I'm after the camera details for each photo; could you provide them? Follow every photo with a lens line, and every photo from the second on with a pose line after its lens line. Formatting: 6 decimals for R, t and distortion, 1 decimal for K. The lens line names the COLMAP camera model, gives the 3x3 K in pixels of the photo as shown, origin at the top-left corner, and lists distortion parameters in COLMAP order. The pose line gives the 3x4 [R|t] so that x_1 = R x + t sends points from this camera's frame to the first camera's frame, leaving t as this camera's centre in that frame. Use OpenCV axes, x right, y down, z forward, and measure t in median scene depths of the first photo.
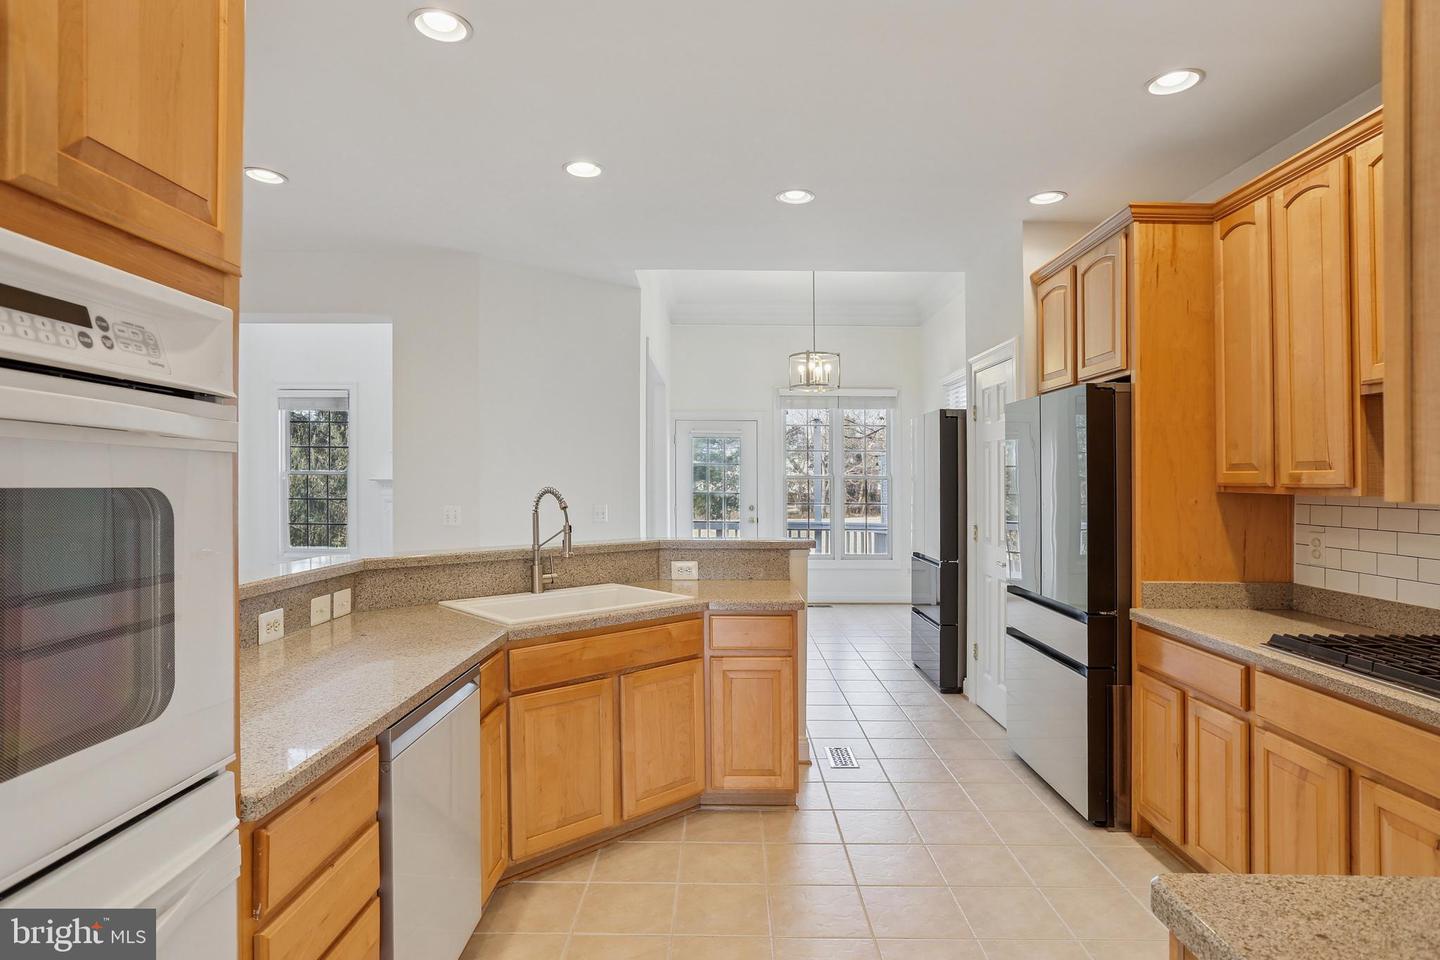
lens RADIAL K [[779.8, 0, 726.7], [0, 779.8, 470.8], [0, 0, 1]] dist [-0.005923, 0.002468]
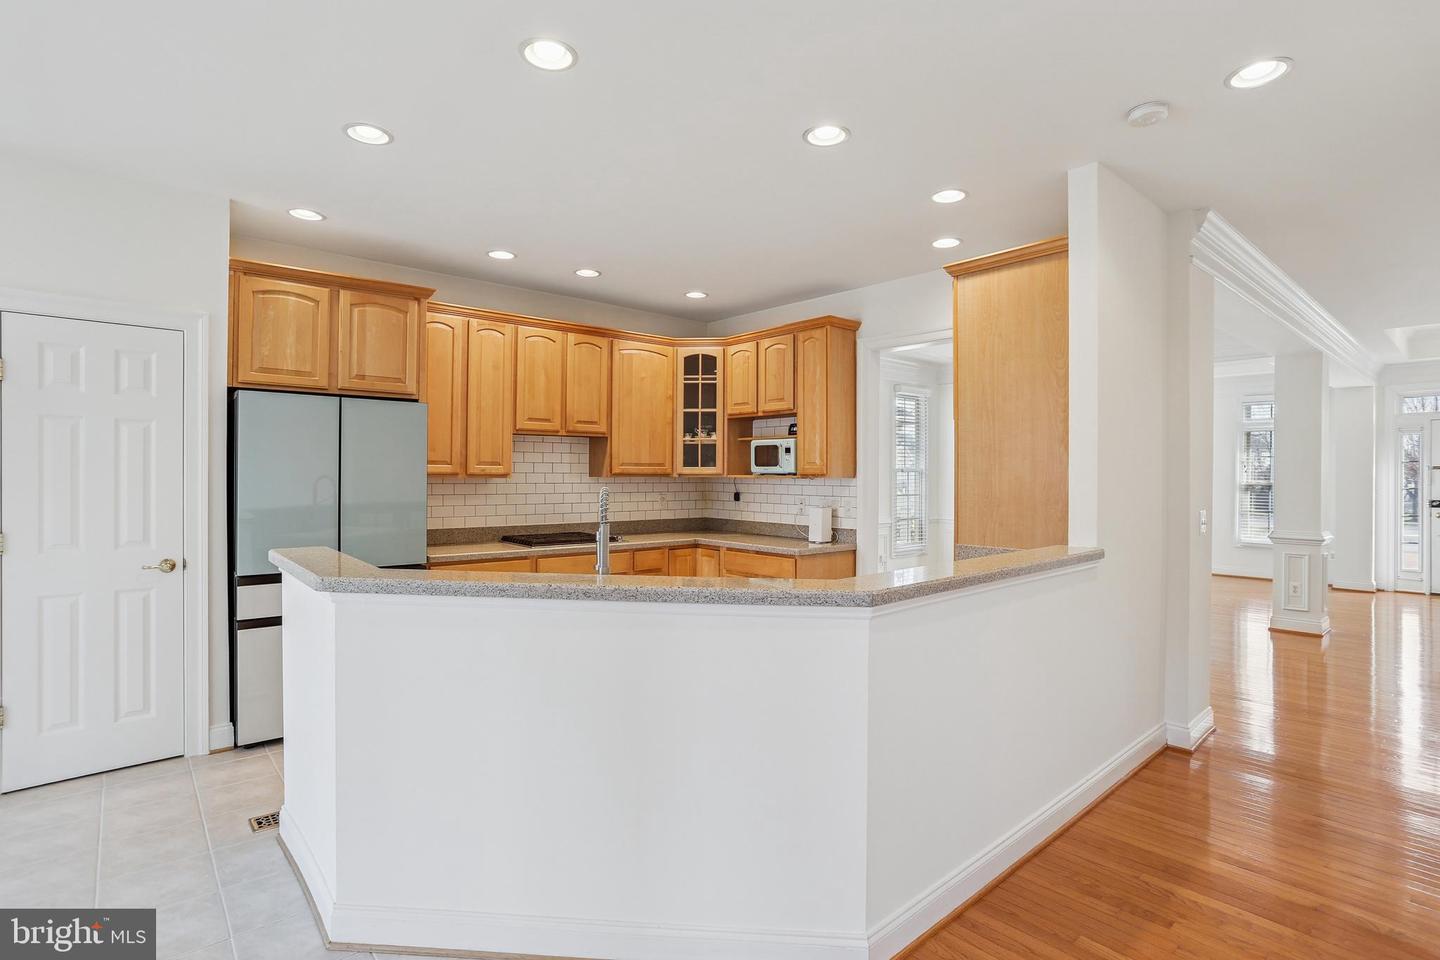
lens RADIAL K [[713.9, 0, 725.9], [0, 713.9, 472.4], [0, 0, 1]] dist [-0.051858, 0.021615]
pose [[-0.660682, -0.010814, 0.750588, -0.865026], [-0.021043, 0.999770, -0.004118, 0.008351], [-0.750371, -0.018516, -0.660757, 1.435854]]
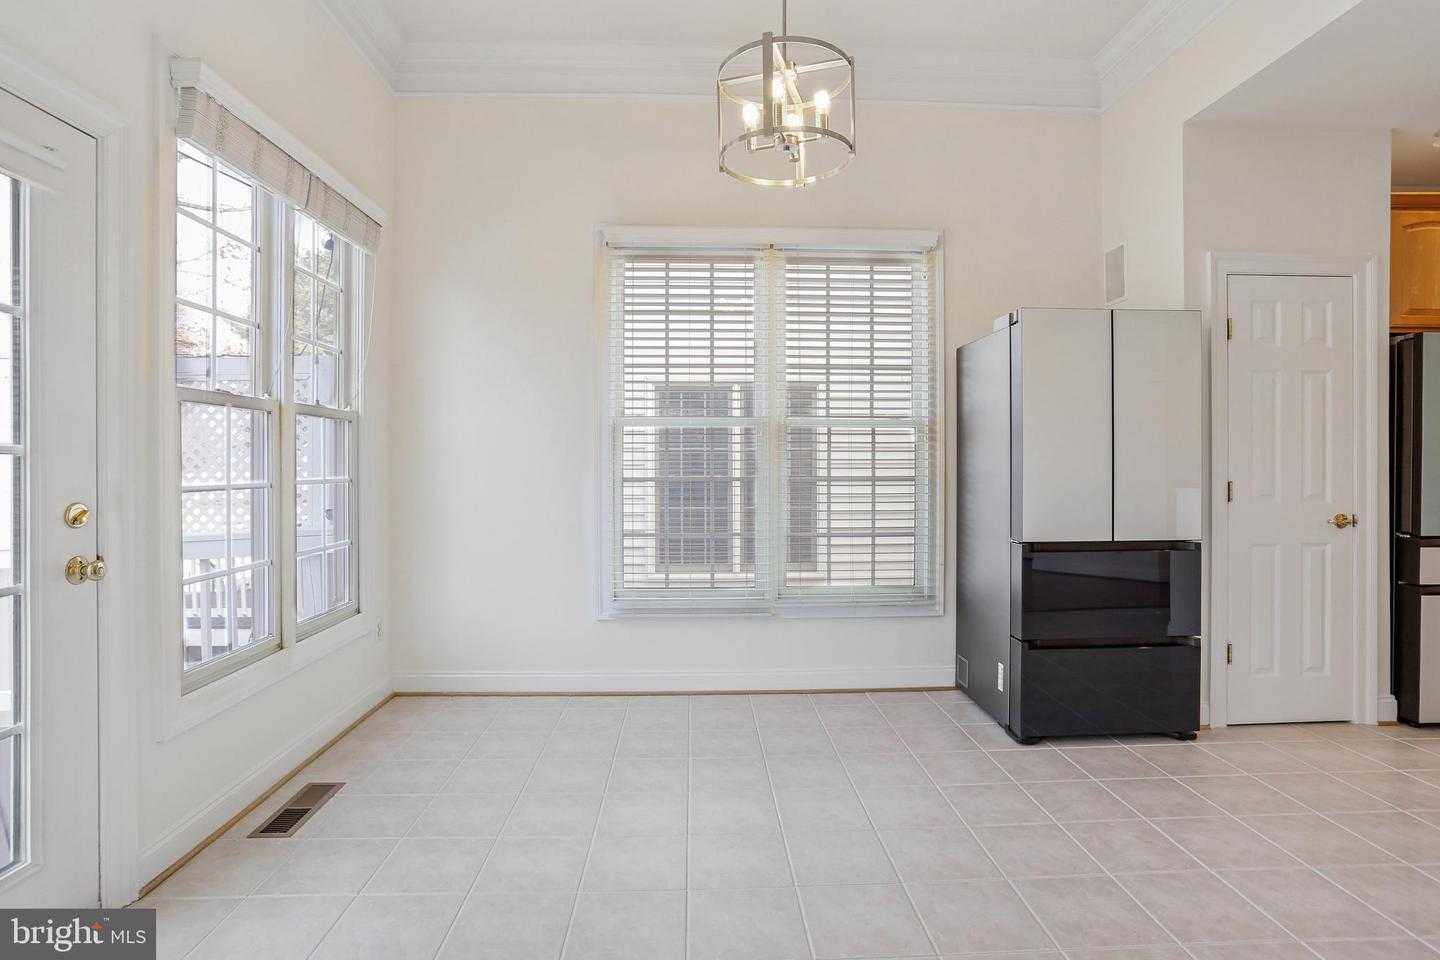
lens RADIAL K [[713.9, 0, 714.8], [0, 713.9, 467.0], [0, 0, 1]] dist [-0.051858, 0.021615]
pose [[-0.034418, -0.004014, 0.999399, -0.492162], [-0.007504, 0.999965, 0.003758, 0.088487], [-0.999379, -0.007370, -0.034447, 2.336463]]
